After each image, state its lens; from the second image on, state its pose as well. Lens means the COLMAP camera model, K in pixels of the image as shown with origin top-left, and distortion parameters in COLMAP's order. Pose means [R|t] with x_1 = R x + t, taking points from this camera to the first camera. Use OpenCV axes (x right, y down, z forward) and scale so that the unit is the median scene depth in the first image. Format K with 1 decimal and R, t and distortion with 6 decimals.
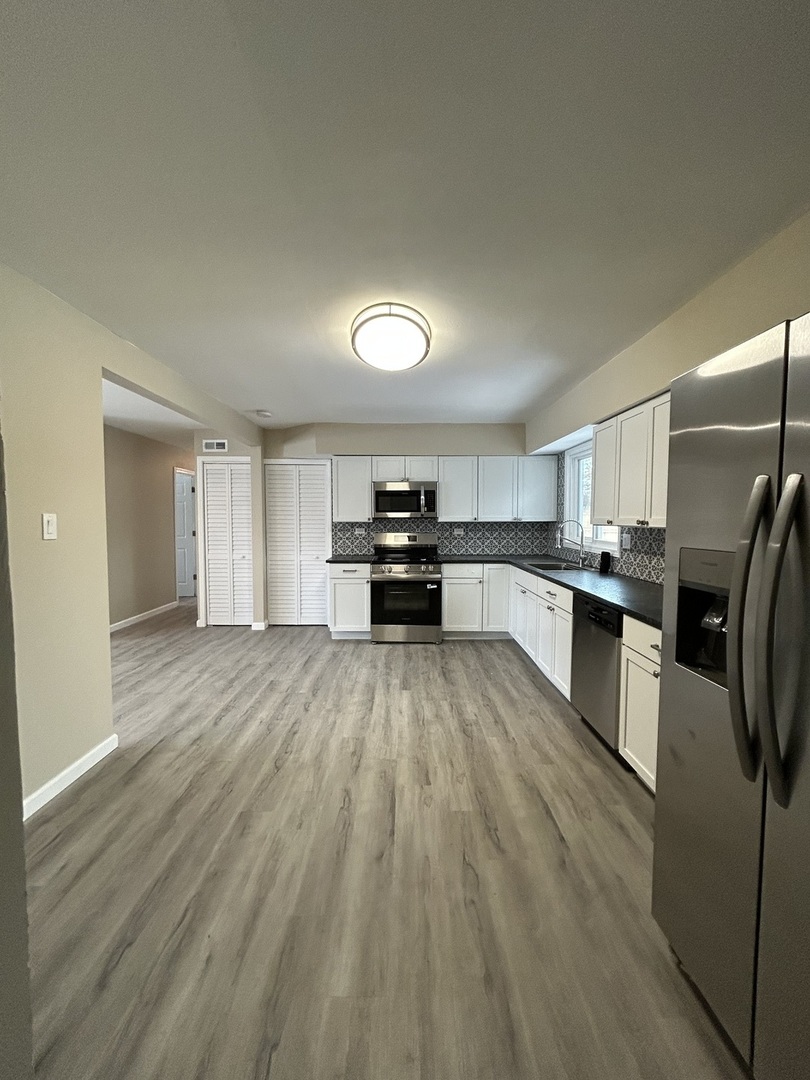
lens RADIAL K [[434.2, 0, 405.0], [0, 434.2, 544.9], [0, 0, 1]] dist [-0.004243, 0.000787]
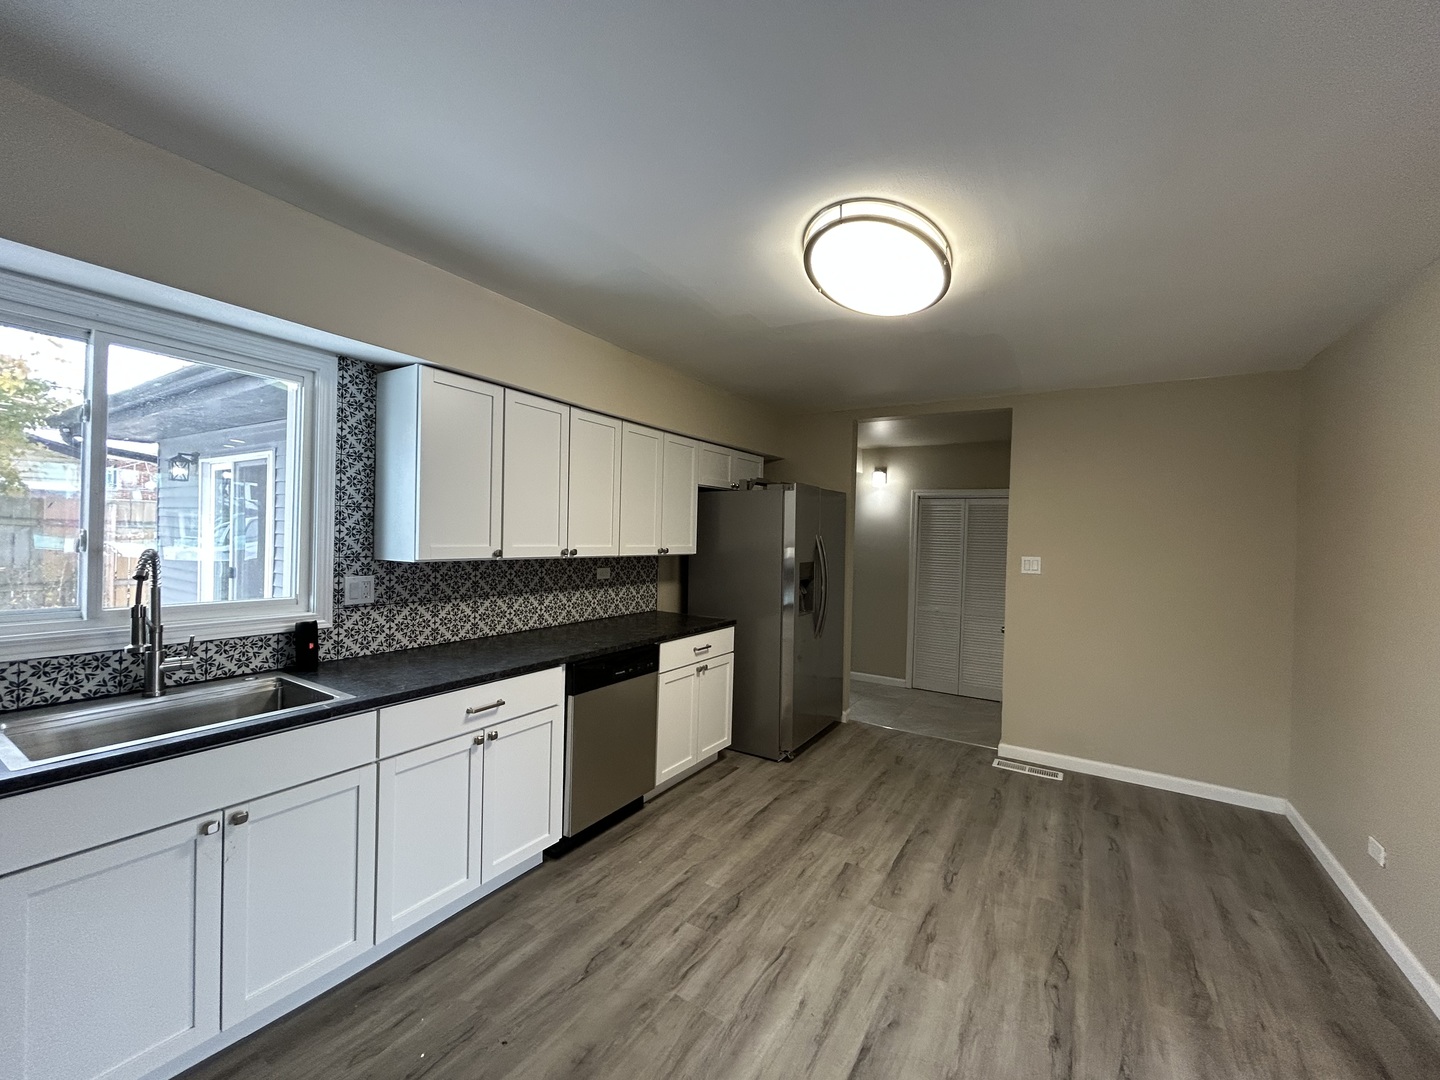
lens RADIAL K [[579.0, 0, 716.3], [0, 579.0, 545.1], [0, 0, 1]] dist [-0.004243, 0.000787]
pose [[-0.842824, -0.036112, 0.536976, -0.214081], [0.002483, 0.997475, 0.070977, -0.111439], [-0.538184, 0.061155, -0.840606, 1.379095]]
